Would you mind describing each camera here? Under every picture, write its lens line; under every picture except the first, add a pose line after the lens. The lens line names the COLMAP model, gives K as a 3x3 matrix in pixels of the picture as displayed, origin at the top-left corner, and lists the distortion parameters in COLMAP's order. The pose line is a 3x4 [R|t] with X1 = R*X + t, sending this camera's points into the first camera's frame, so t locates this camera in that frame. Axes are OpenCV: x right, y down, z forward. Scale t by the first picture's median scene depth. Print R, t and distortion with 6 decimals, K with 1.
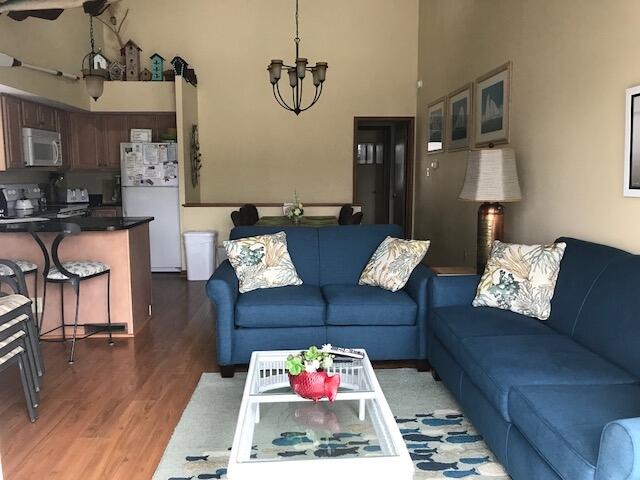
lens RADIAL K [[525.3, 0, 323.4], [0, 525.3, 240.6], [0, 0, 1]] dist [0.047546, -0.009070]
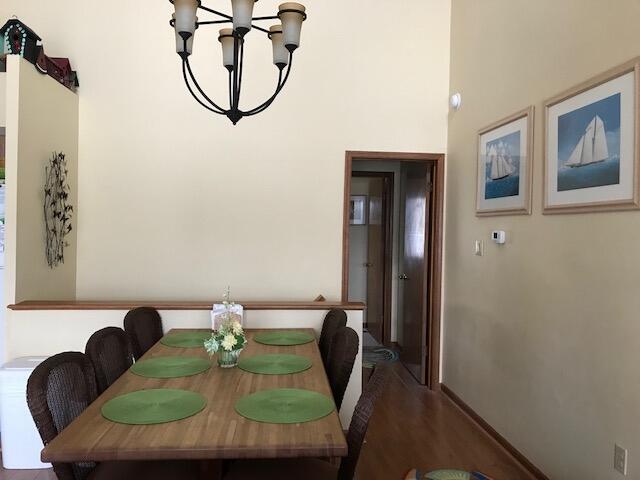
lens RADIAL K [[525.3, 0, 318.3], [0, 525.3, 236.5], [0, 0, 1]] dist [0.047546, -0.009070]
pose [[0.998819, 0.021223, 0.043702, 0.003022], [-0.016364, 0.993940, -0.108702, -0.082195], [-0.045744, 0.107859, 0.993113, 0.474531]]
